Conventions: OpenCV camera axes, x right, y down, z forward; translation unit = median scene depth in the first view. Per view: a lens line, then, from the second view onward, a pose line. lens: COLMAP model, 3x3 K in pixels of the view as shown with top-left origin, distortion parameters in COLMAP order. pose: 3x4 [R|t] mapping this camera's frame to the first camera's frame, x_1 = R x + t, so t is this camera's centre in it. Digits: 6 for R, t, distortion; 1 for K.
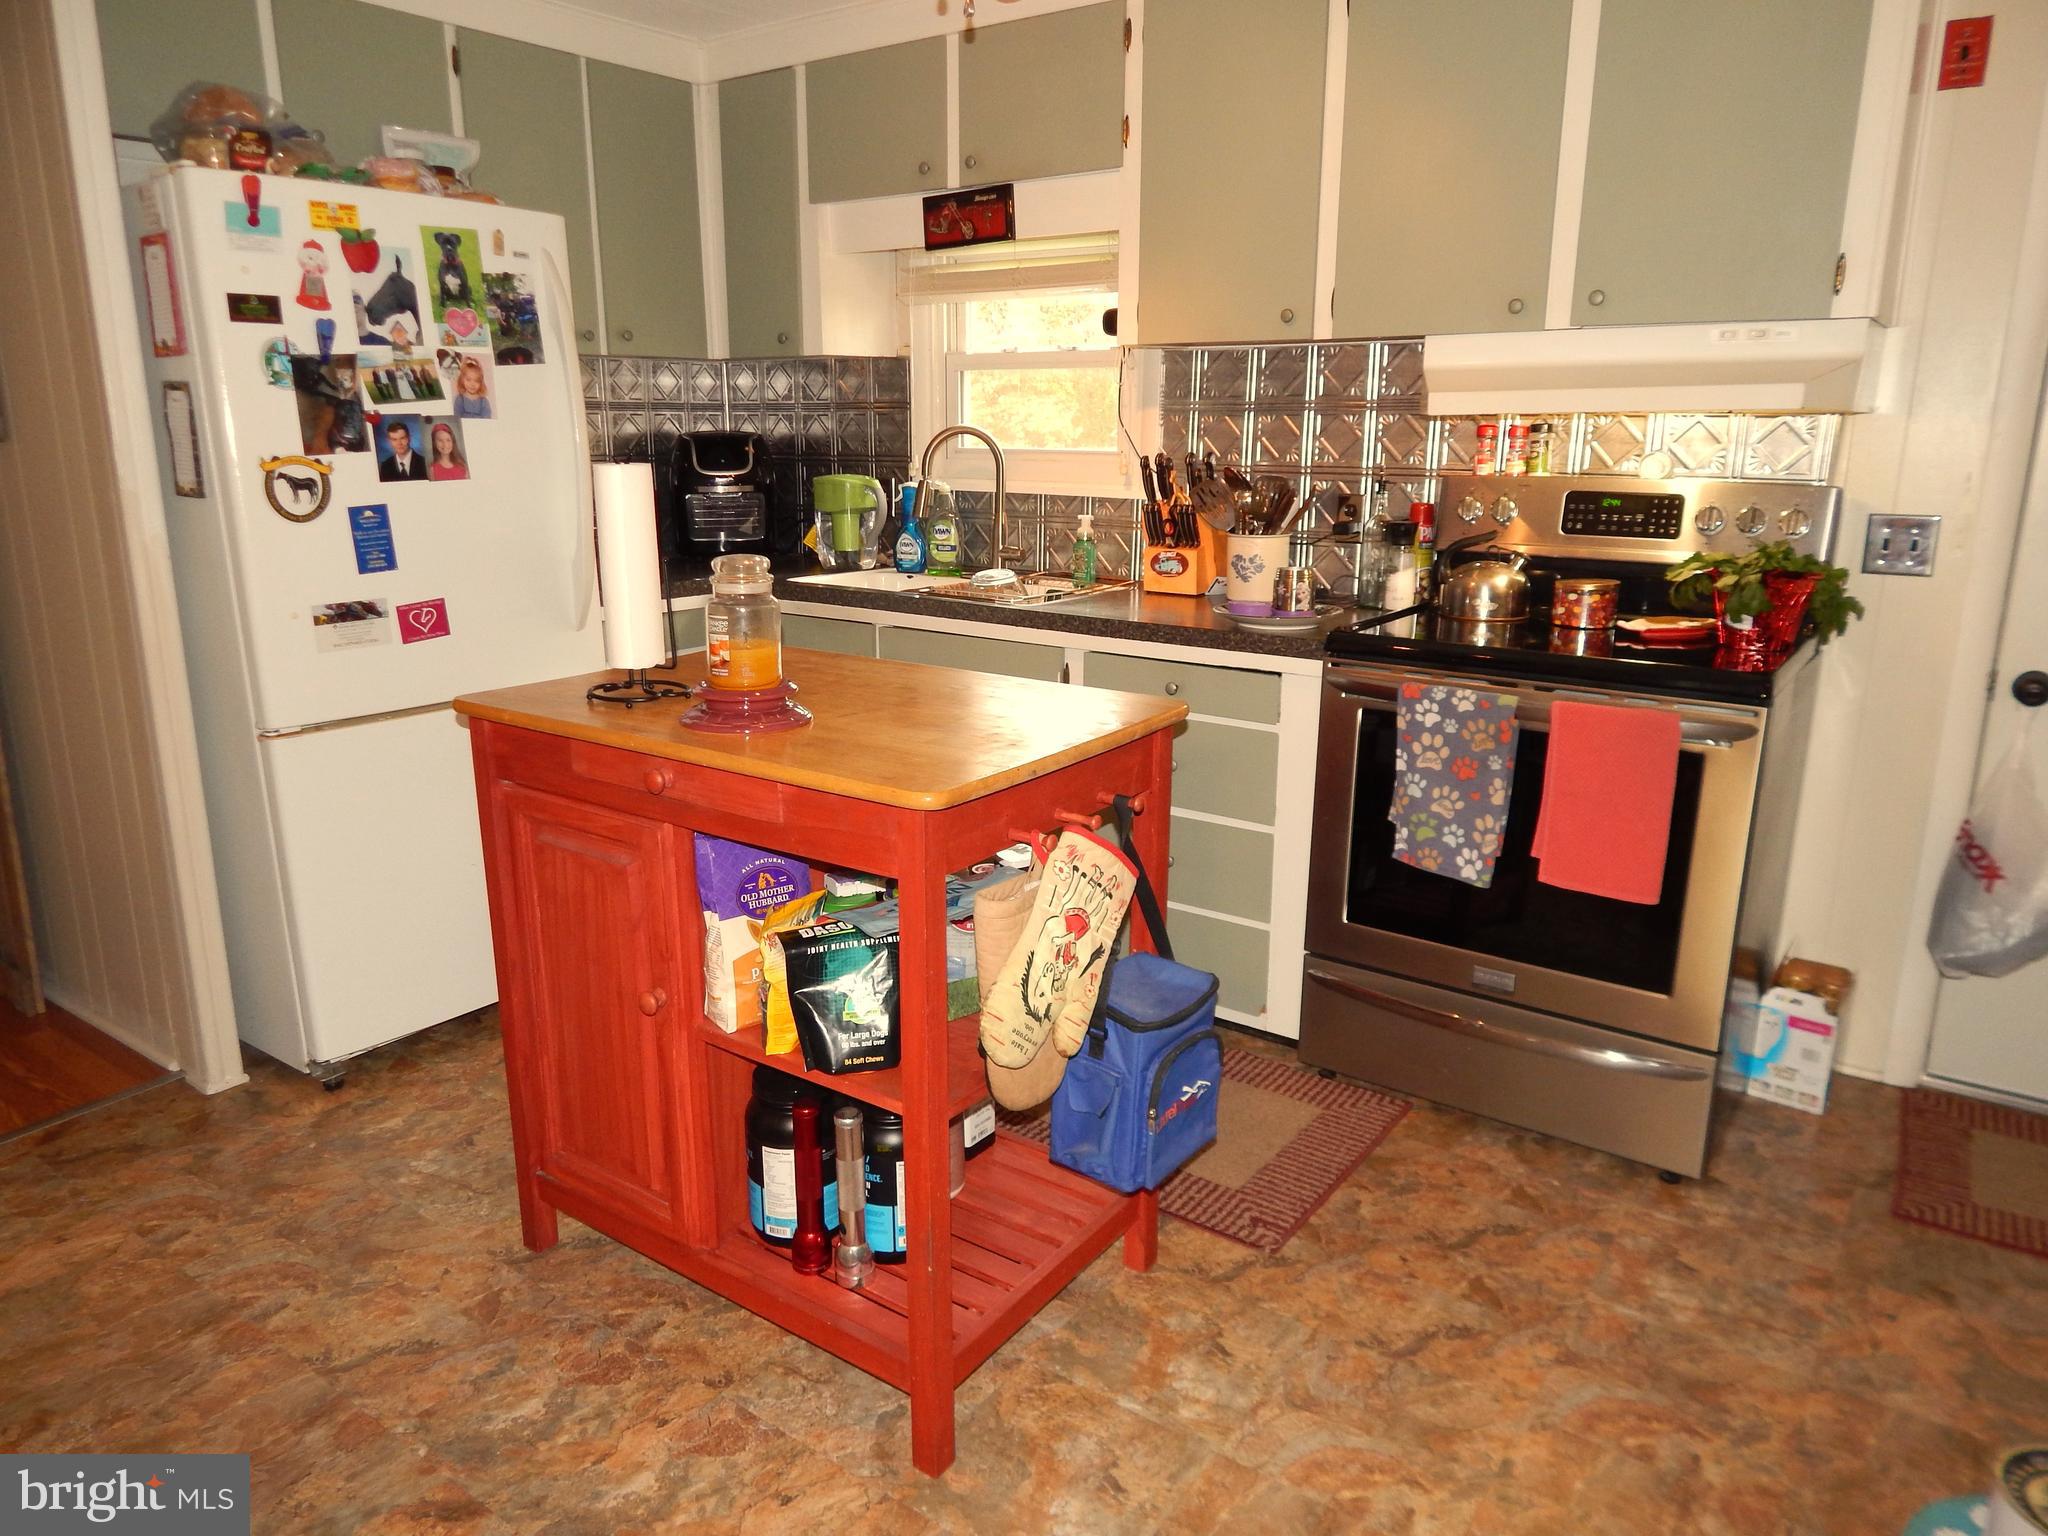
lens RADIAL K [[1350.0, 0, 1020.1], [0, 1350.0, 756.8], [0, 0, 1]] dist [0.014314, -0.014126]
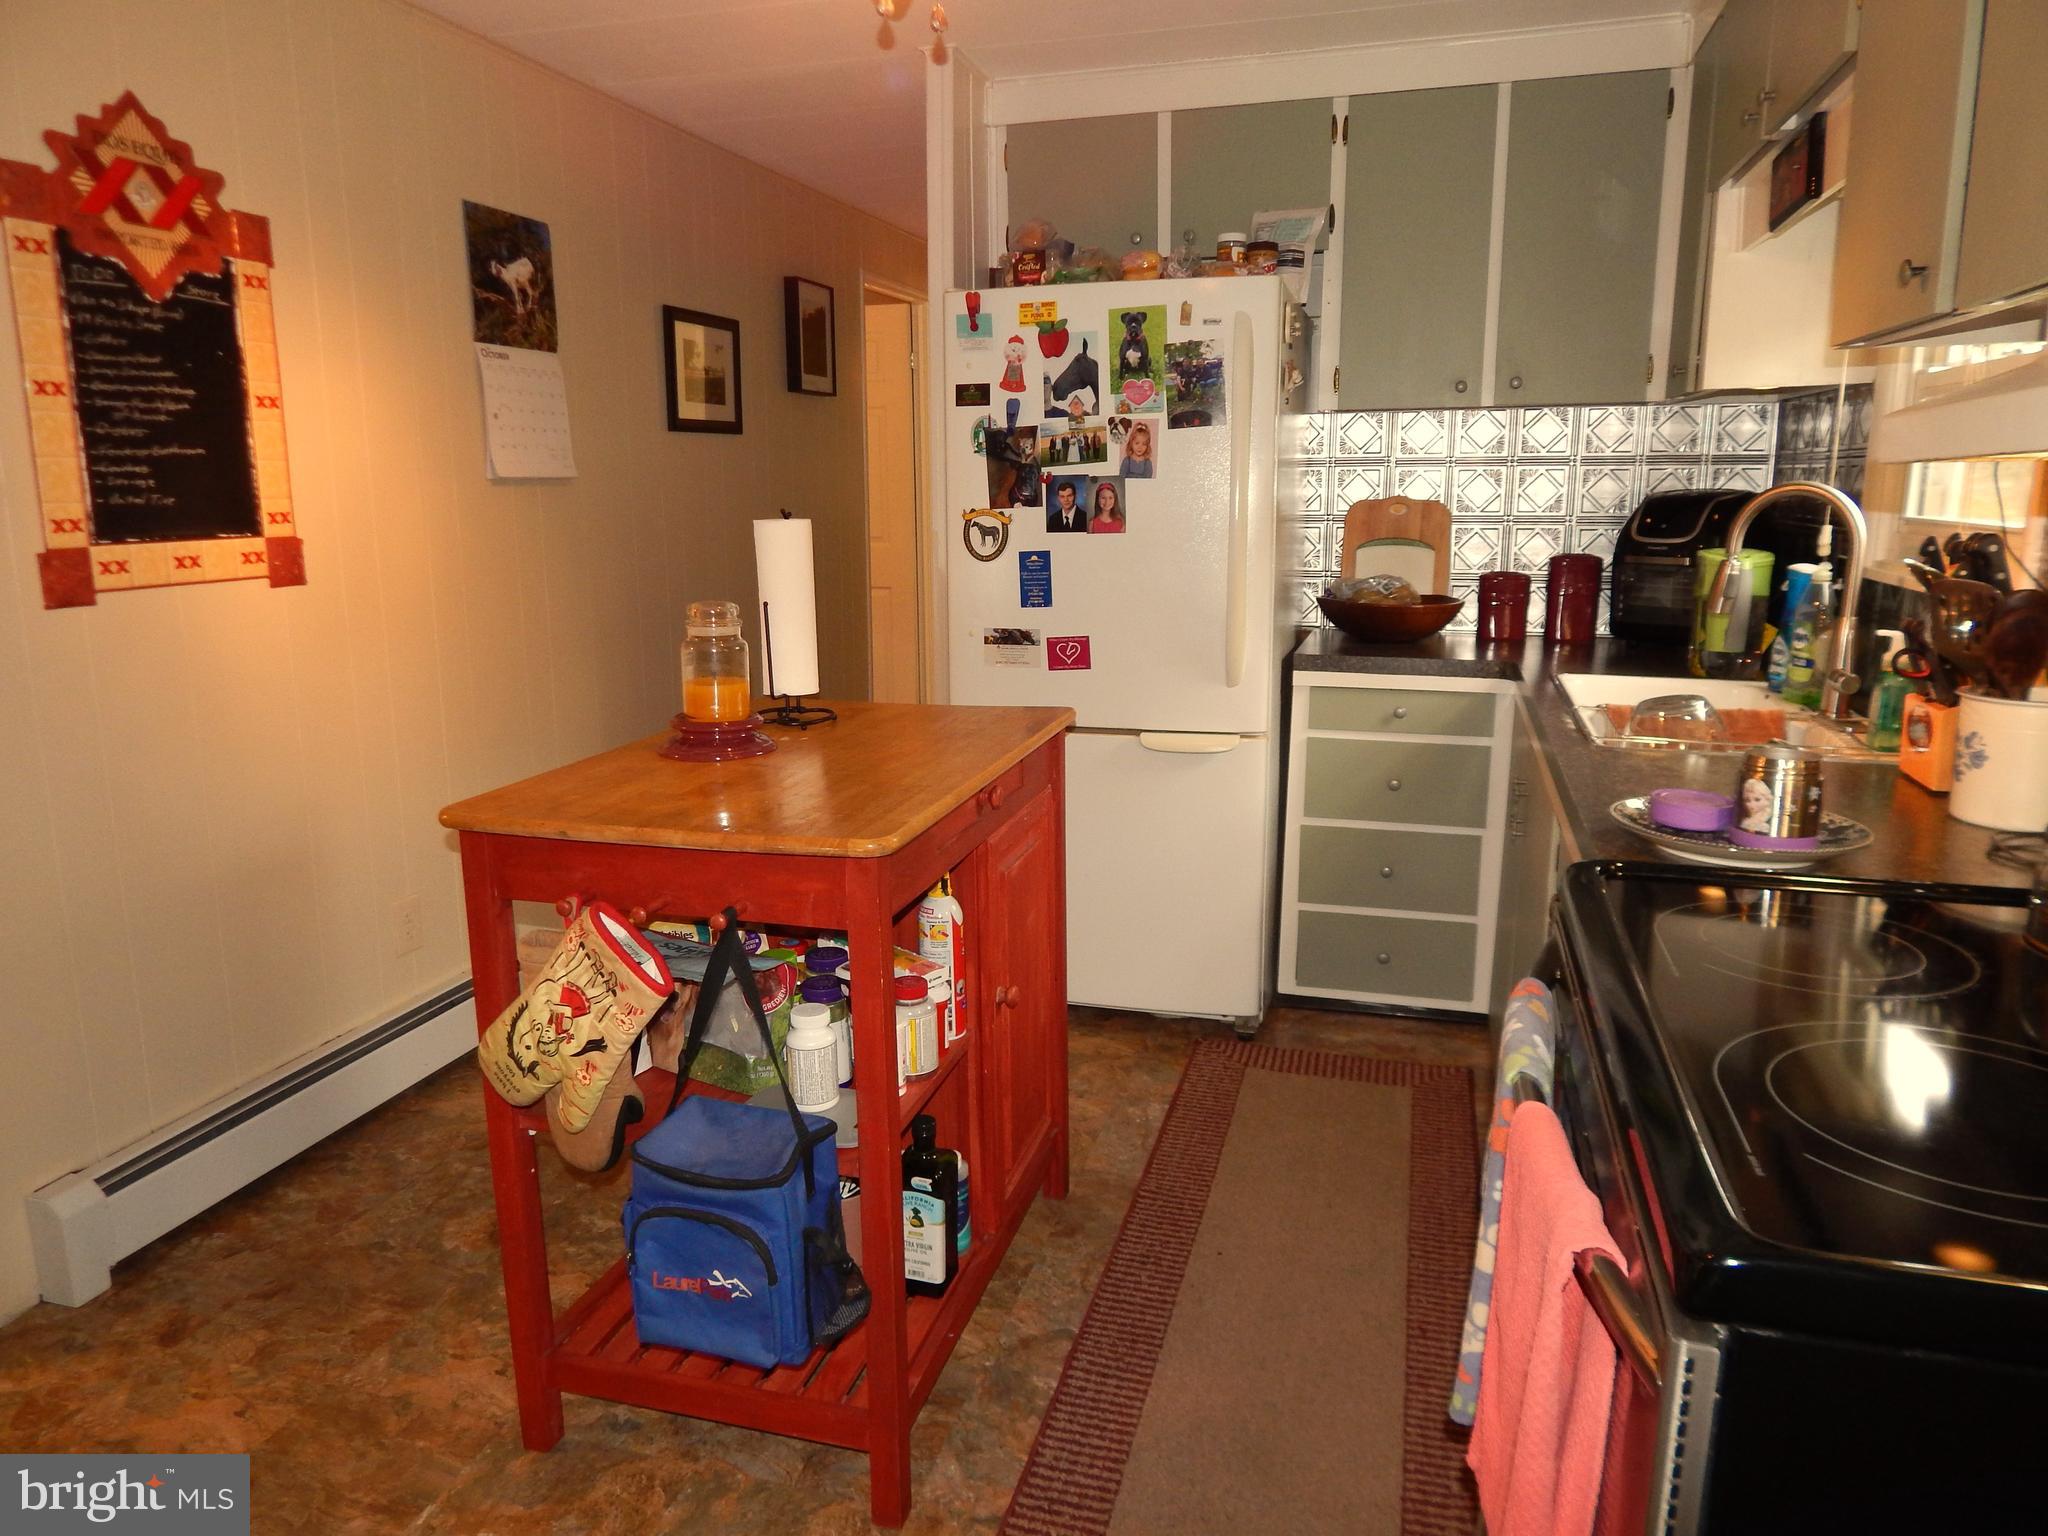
lens RADIAL K [[1350.0, 0, 1032.6], [0, 1350.0, 756.7], [0, 0, 1]] dist [0.014314, -0.014126]
pose [[0.337858, 0.187567, -0.922318, 0.650389], [-0.222801, 0.968028, 0.115248, -0.147300], [0.914446, 0.166556, 0.368846, 0.589736]]
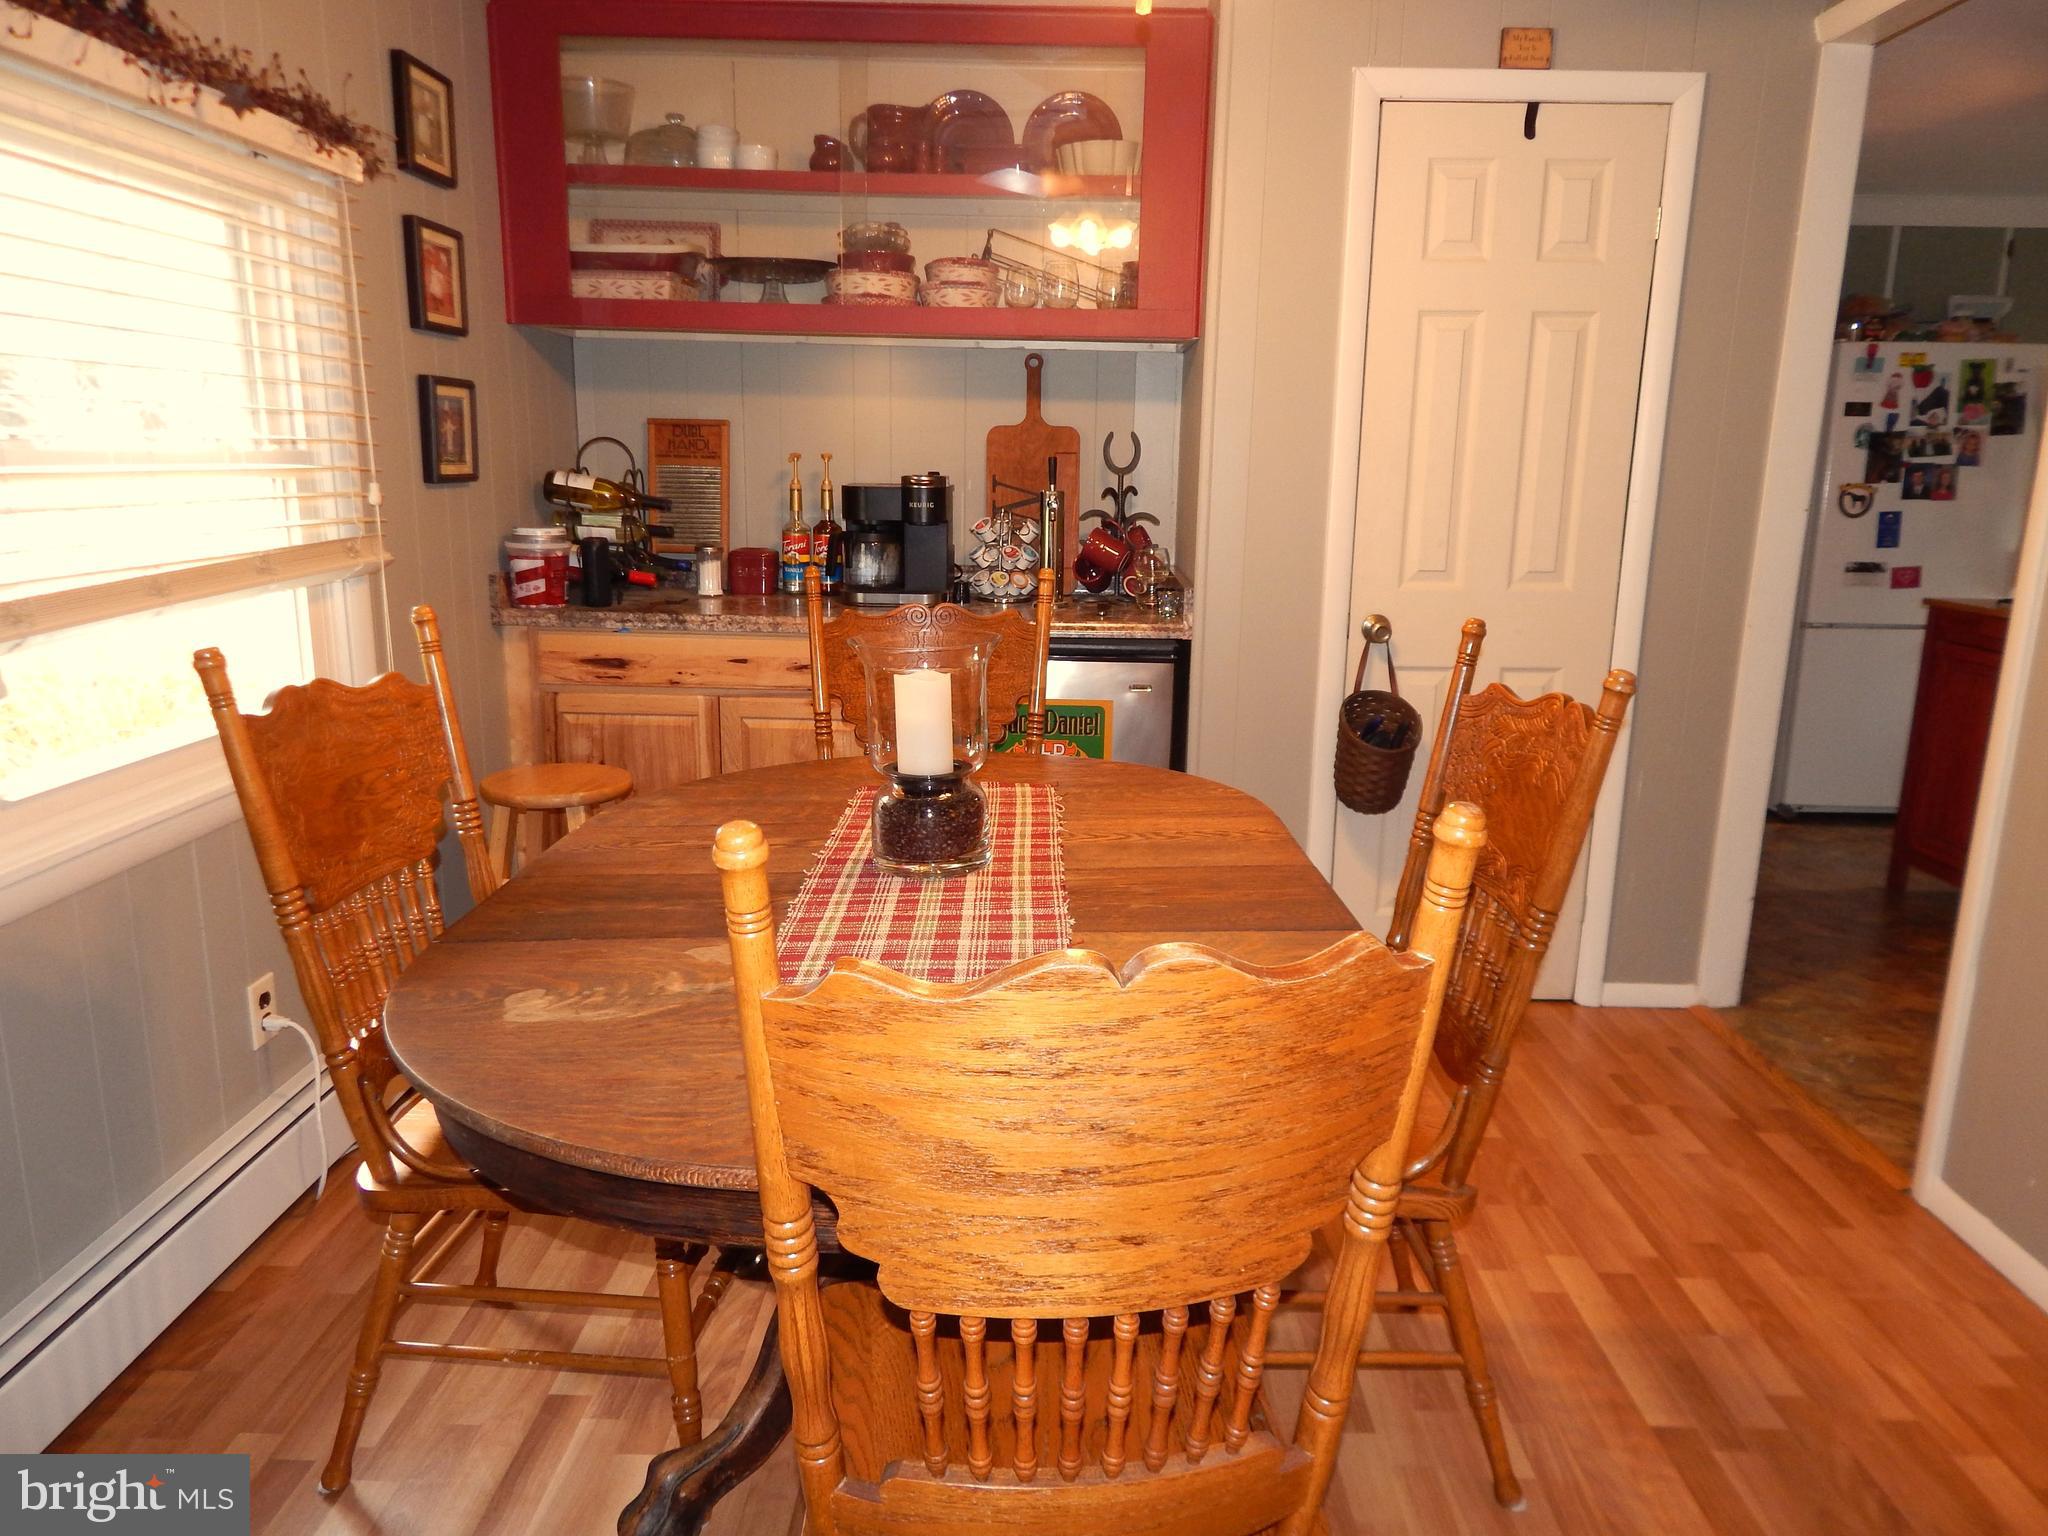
lens RADIAL K [[1350.0, 0, 1030.7], [0, 1350.0, 738.6], [0, 0, 1]] dist [0.014314, -0.014126]
pose [[0.574143, 0.174635, -0.799914, 0.376582], [-0.214214, 0.974997, 0.059104, 0.258462], [0.790235, 0.137419, 0.597197, -0.988263]]
